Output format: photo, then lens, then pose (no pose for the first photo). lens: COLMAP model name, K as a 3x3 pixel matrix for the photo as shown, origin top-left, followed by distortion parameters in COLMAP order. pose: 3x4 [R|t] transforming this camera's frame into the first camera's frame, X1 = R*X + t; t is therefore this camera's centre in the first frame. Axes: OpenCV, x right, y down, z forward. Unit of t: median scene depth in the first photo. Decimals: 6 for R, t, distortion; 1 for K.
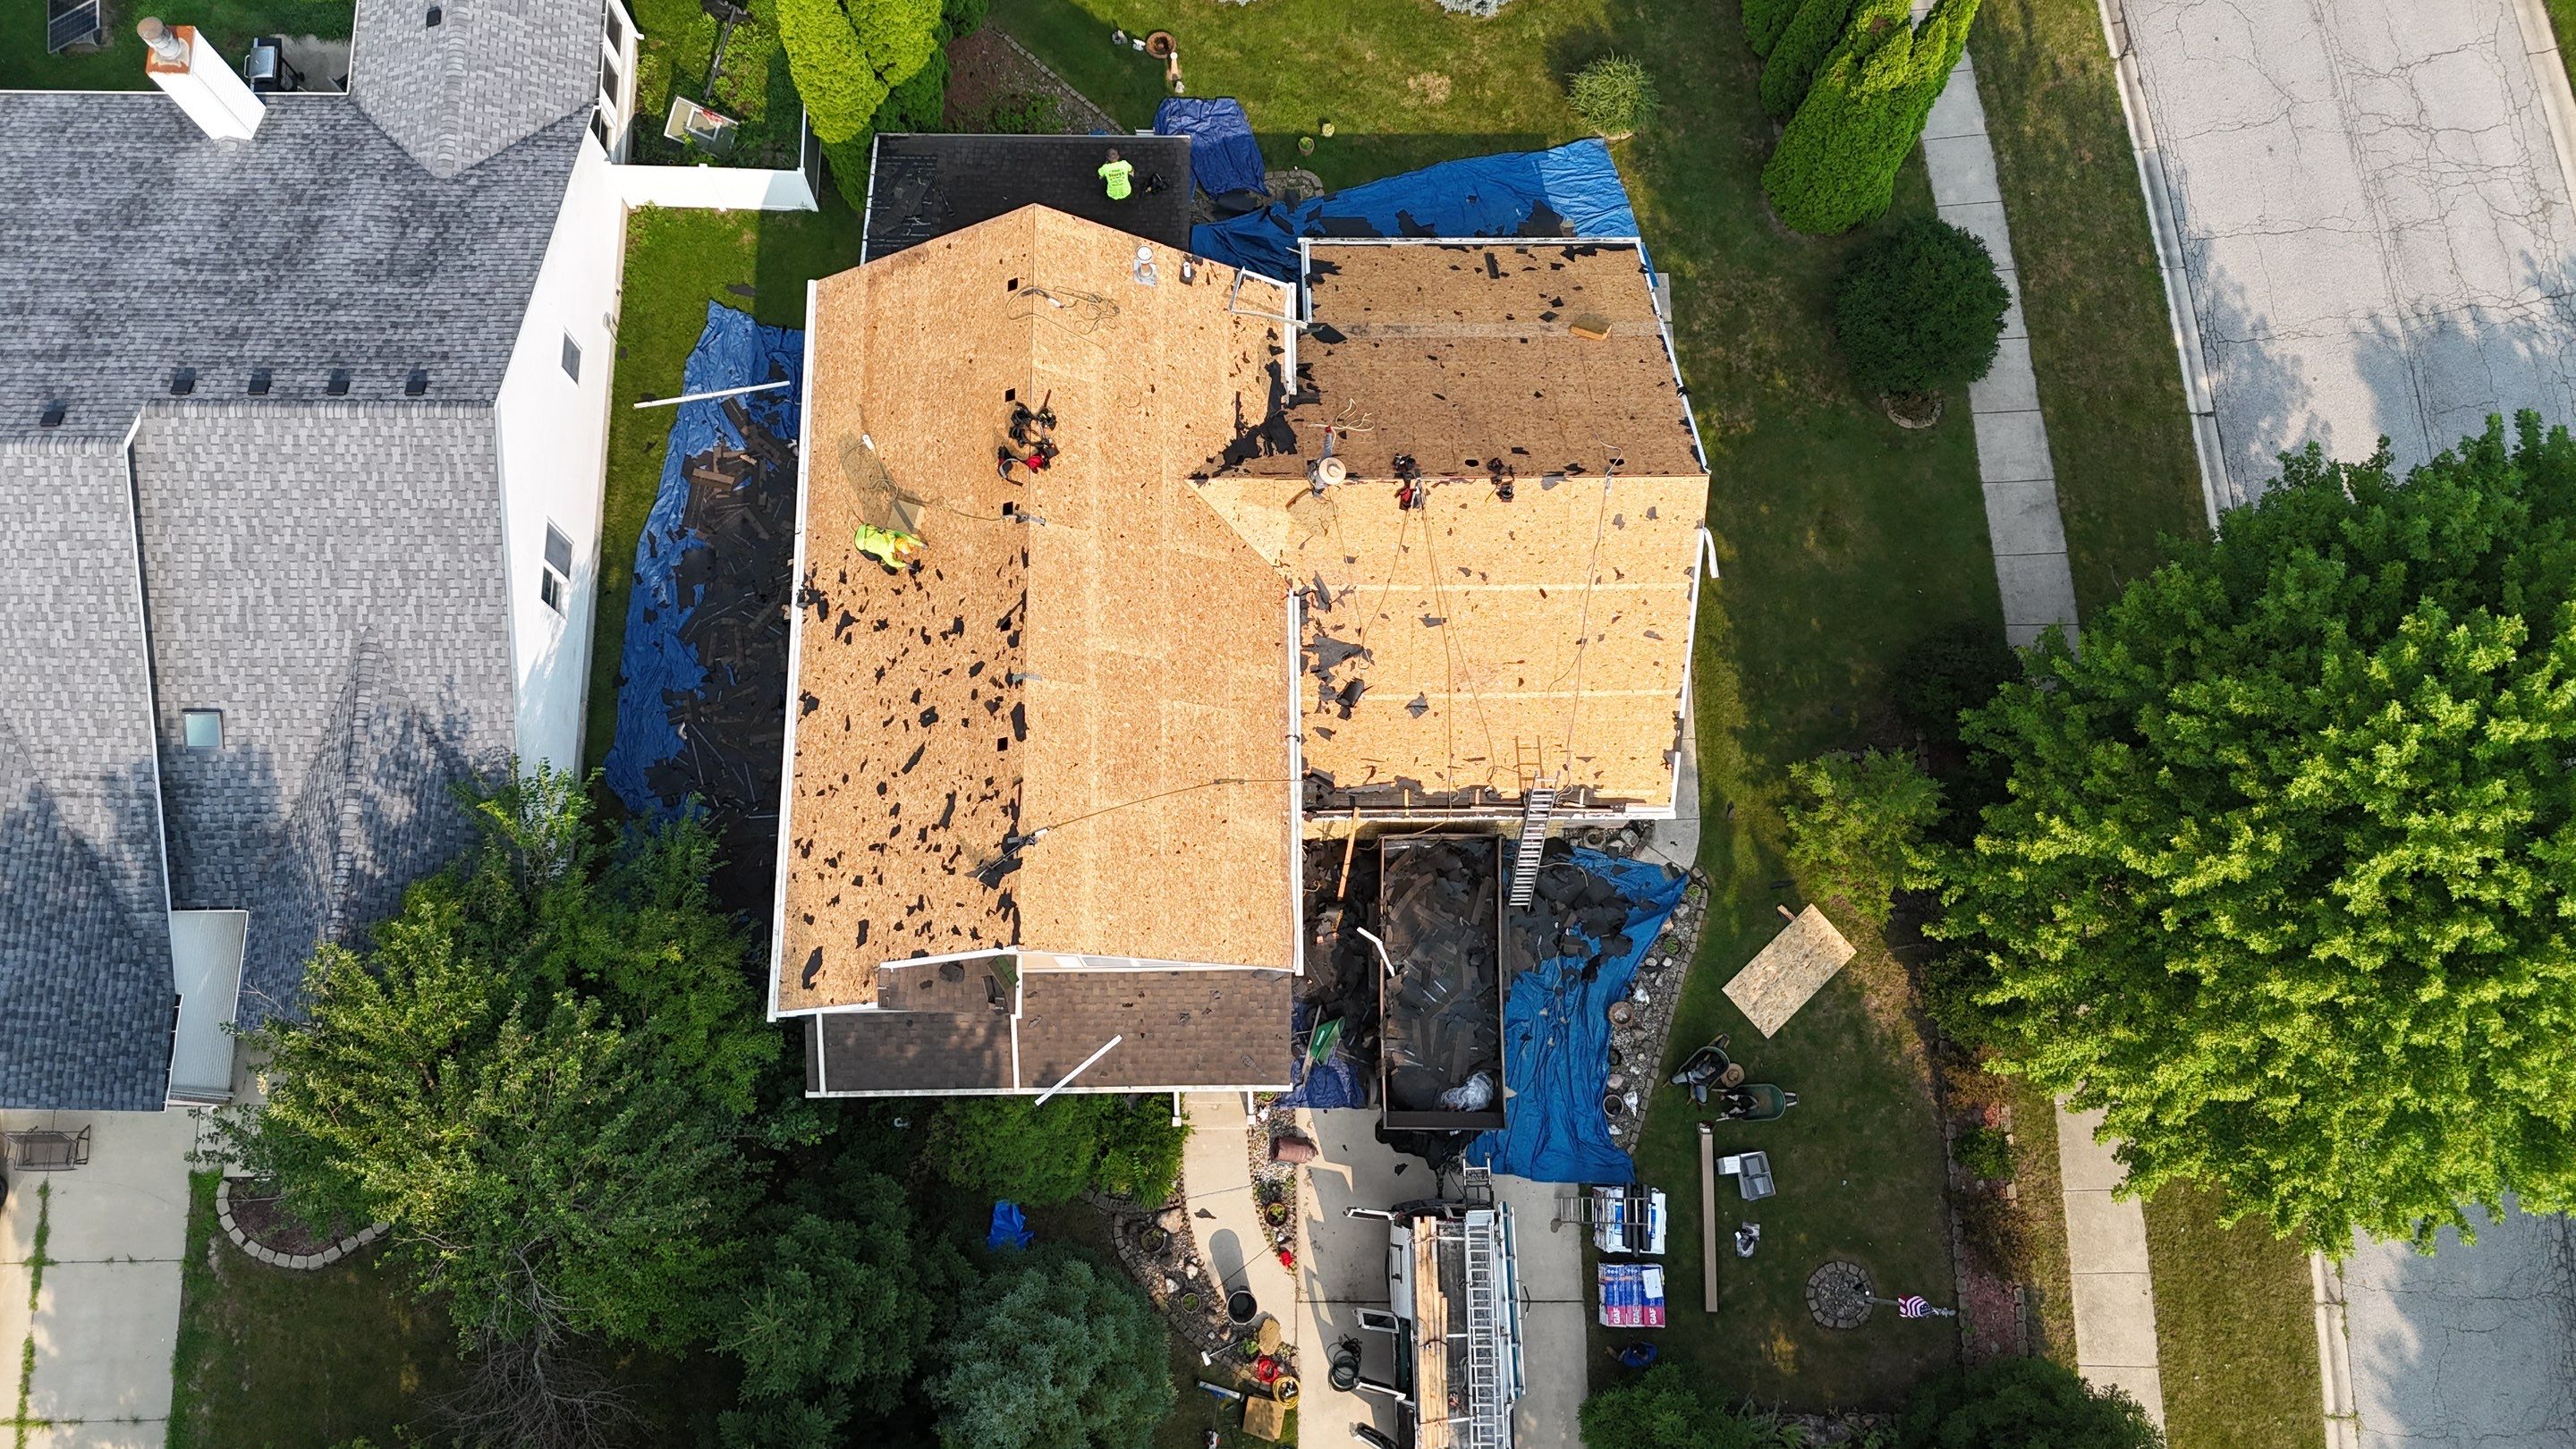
lens RADIAL K [[1892.6, 0, 1288.0], [0, 1892.6, 724.5], [0, 0, 1]] dist [0.100244, -0.155418]
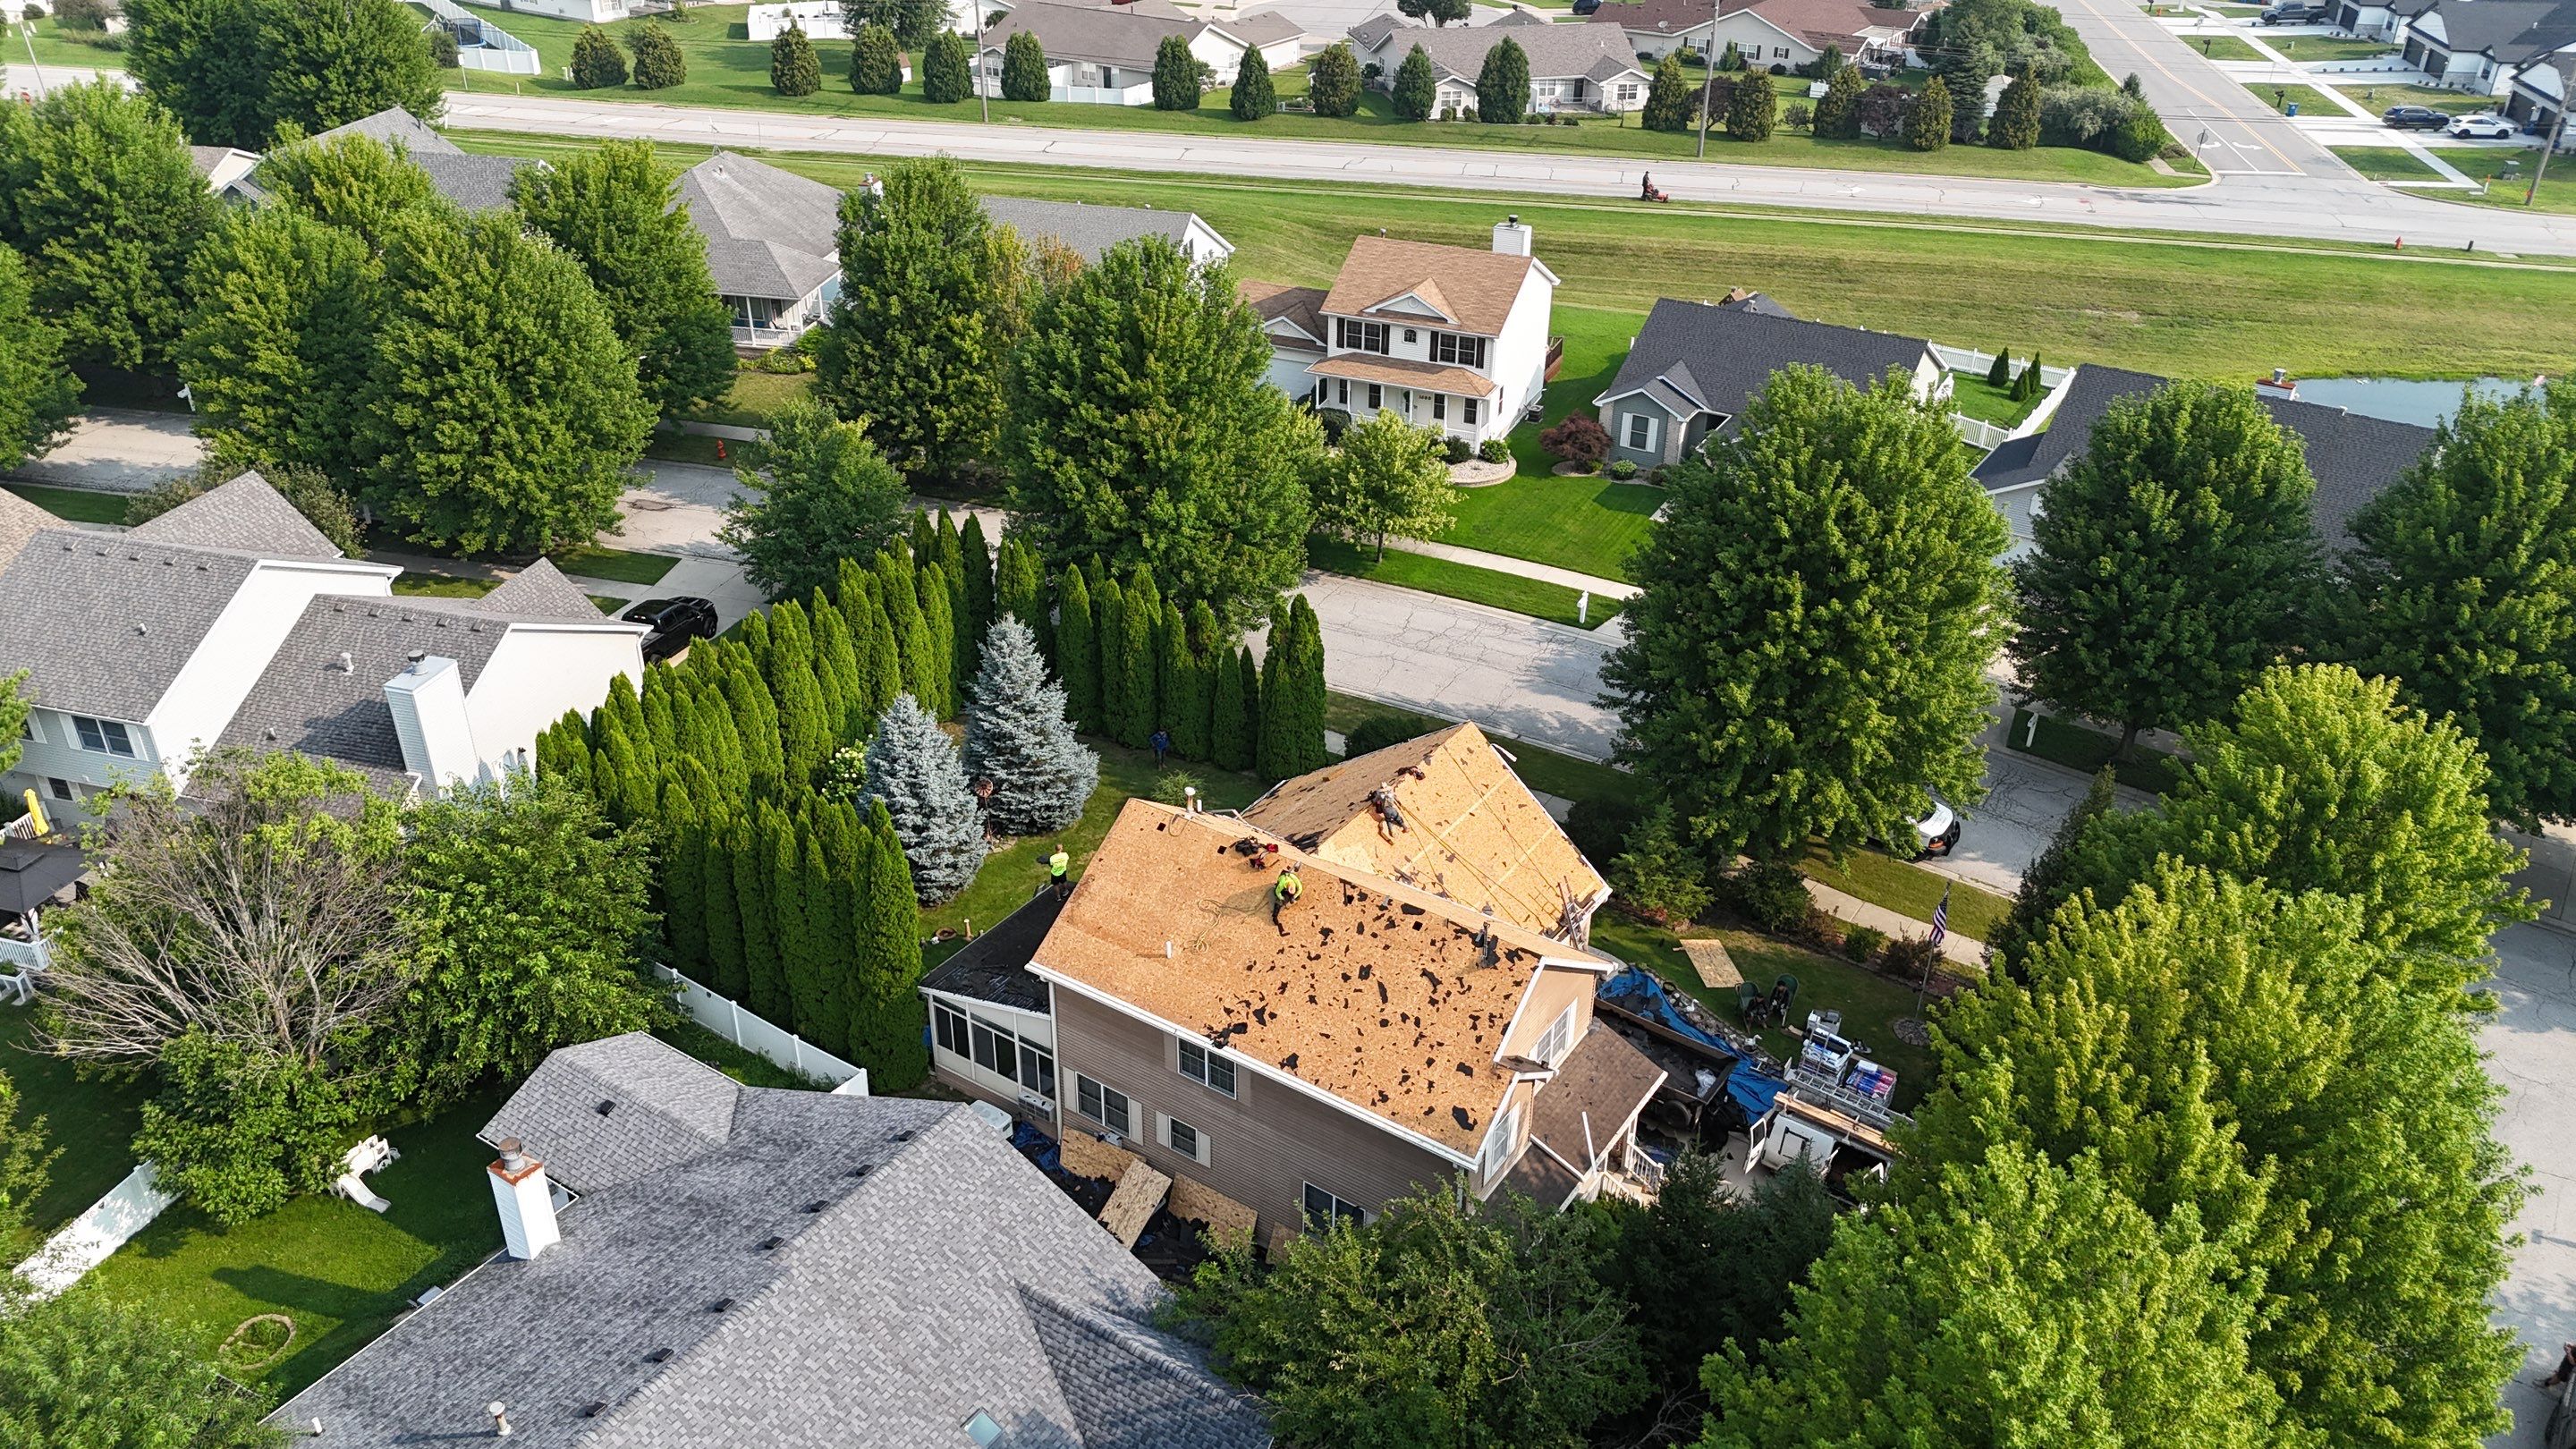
lens RADIAL K [[1892.6, 0, 1288.0], [0, 1892.6, 724.5], [0, 0, 1]] dist [0.100244, -0.155418]
pose [[0.565399, -0.419483, 0.710182, -1.144317], [0.800563, 0.486361, -0.350075, 0.357696], [-0.198554, 0.766477, 0.610810, -0.050207]]
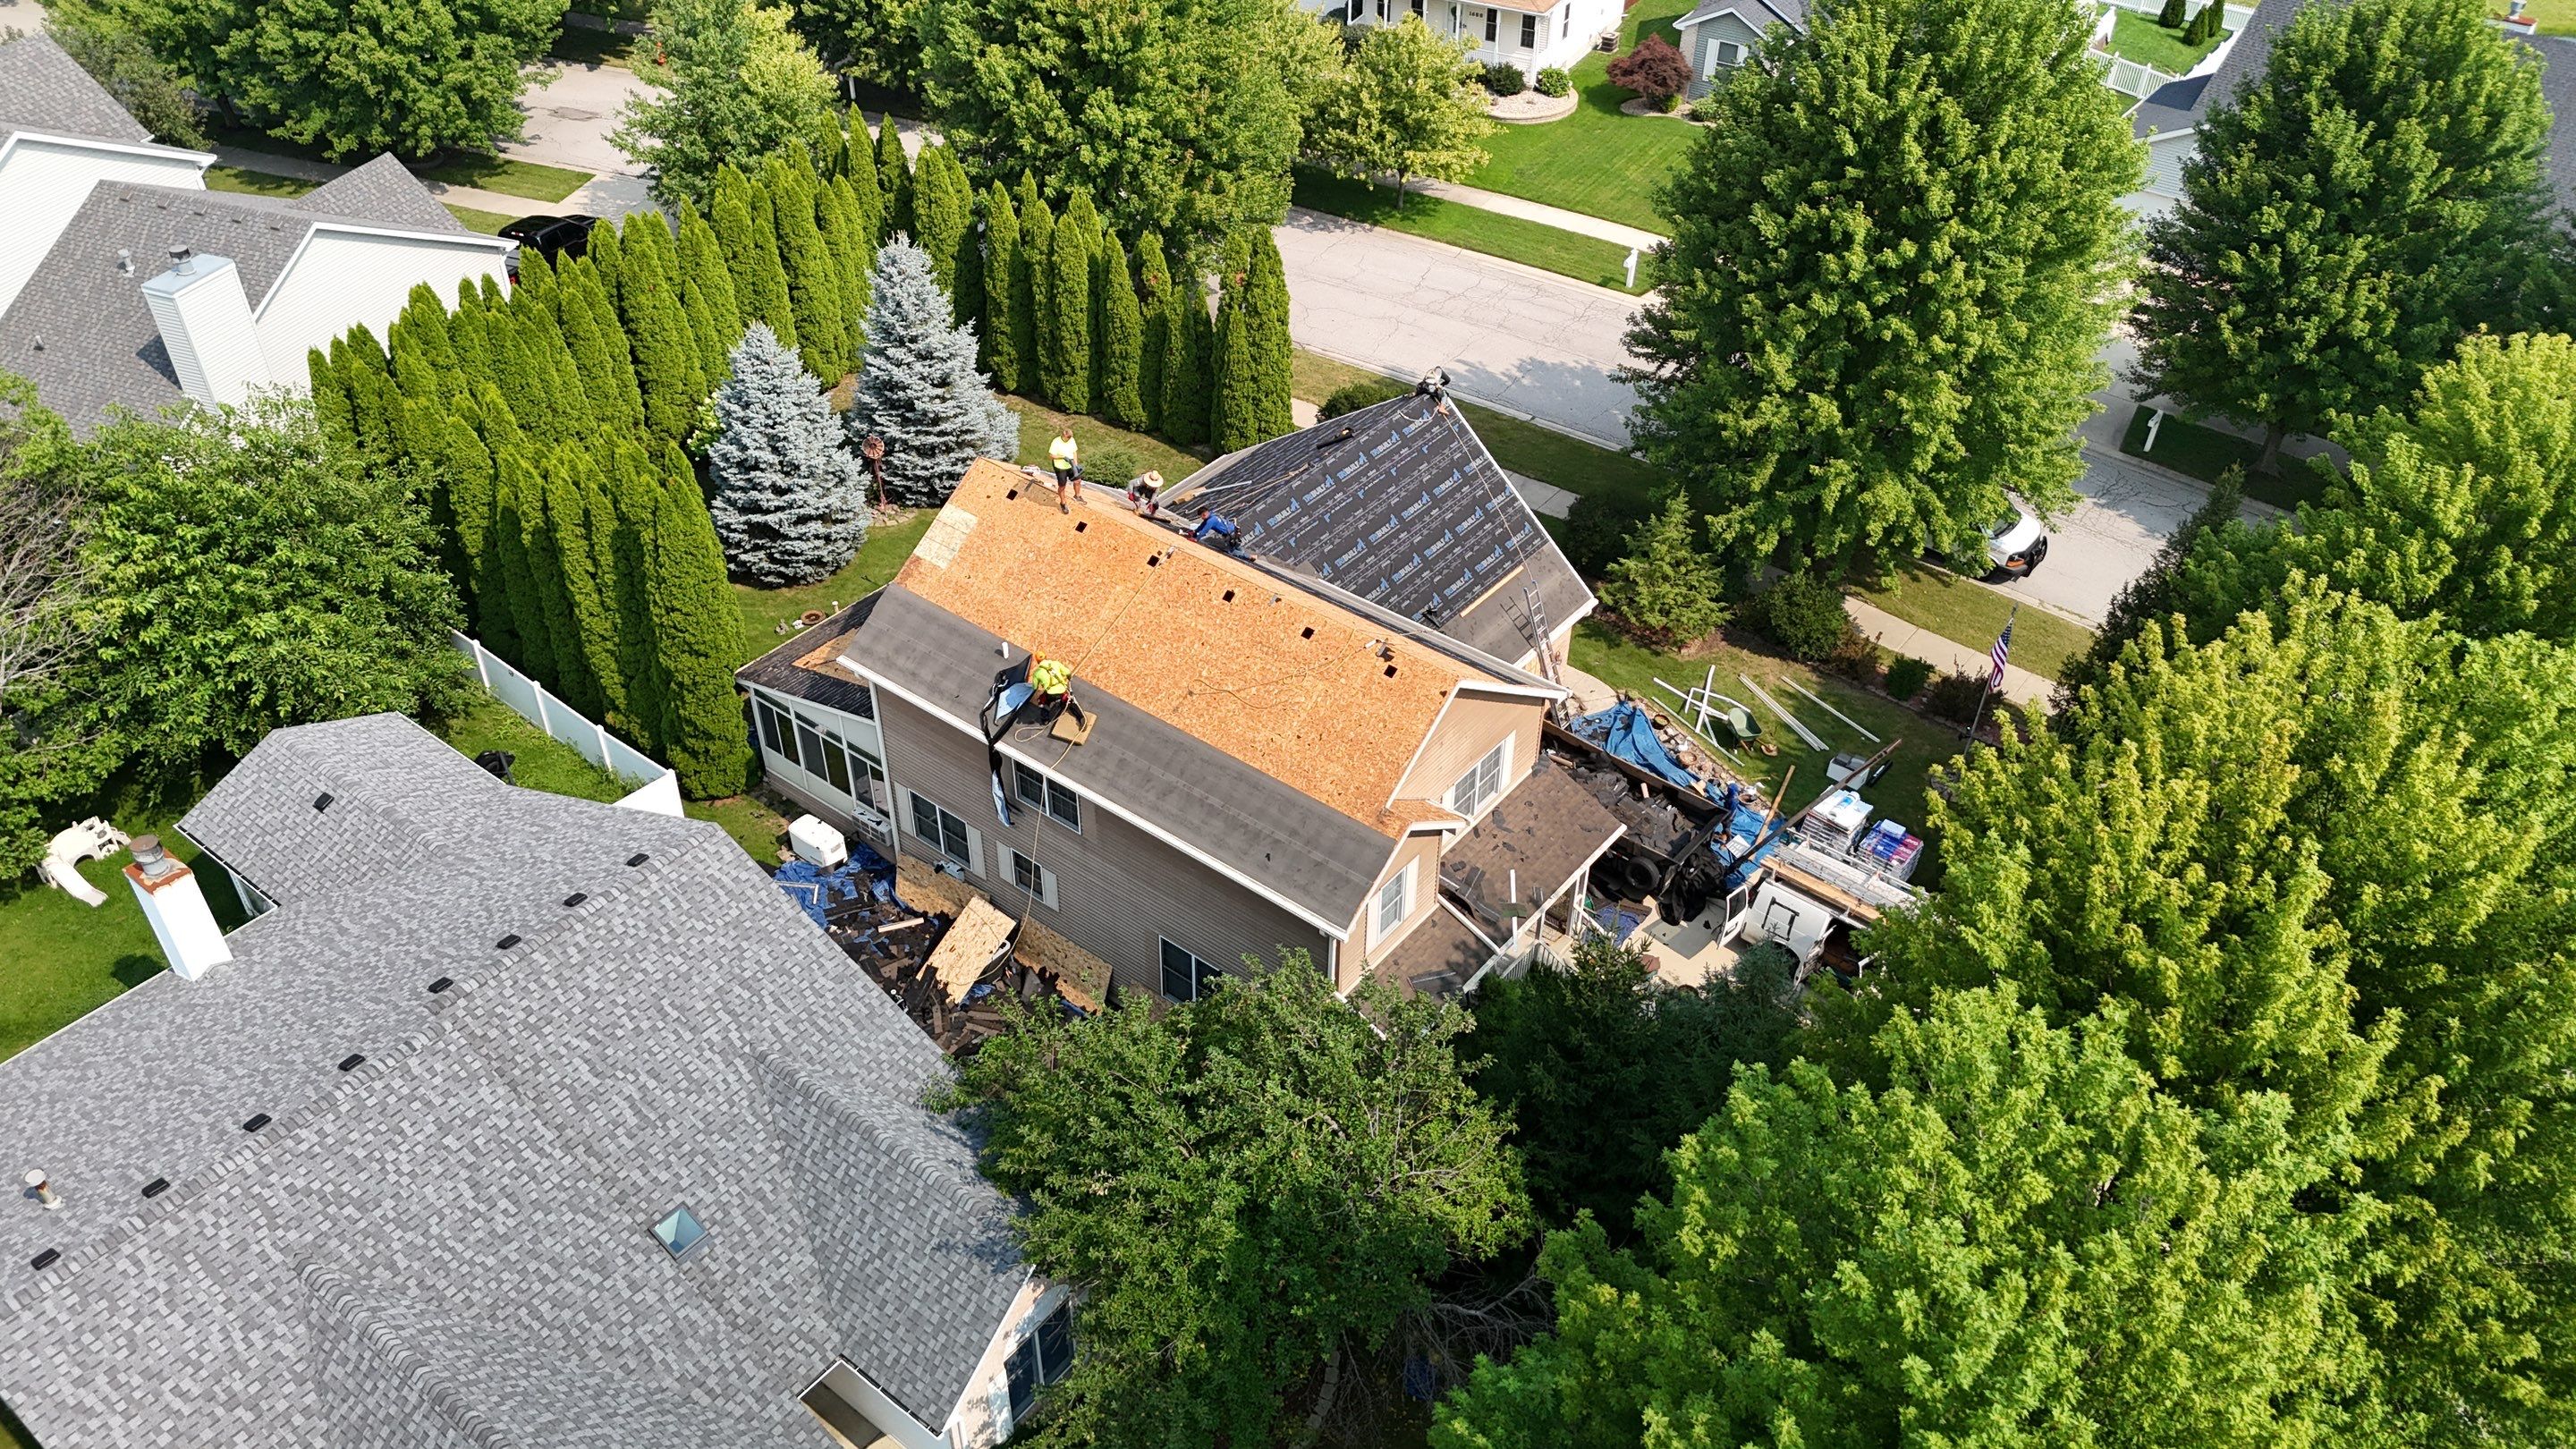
lens RADIAL K [[1900.5, 0, 1285.7], [0, 1900.5, 741.5], [0, 0, 1]] dist [0.091850, -0.112731]
pose [[0.622353, -0.500086, 0.602155, -0.865836], [0.758598, 0.574932, -0.306566, 0.381546], [-0.192889, 0.647585, 0.737175, 0.128158]]
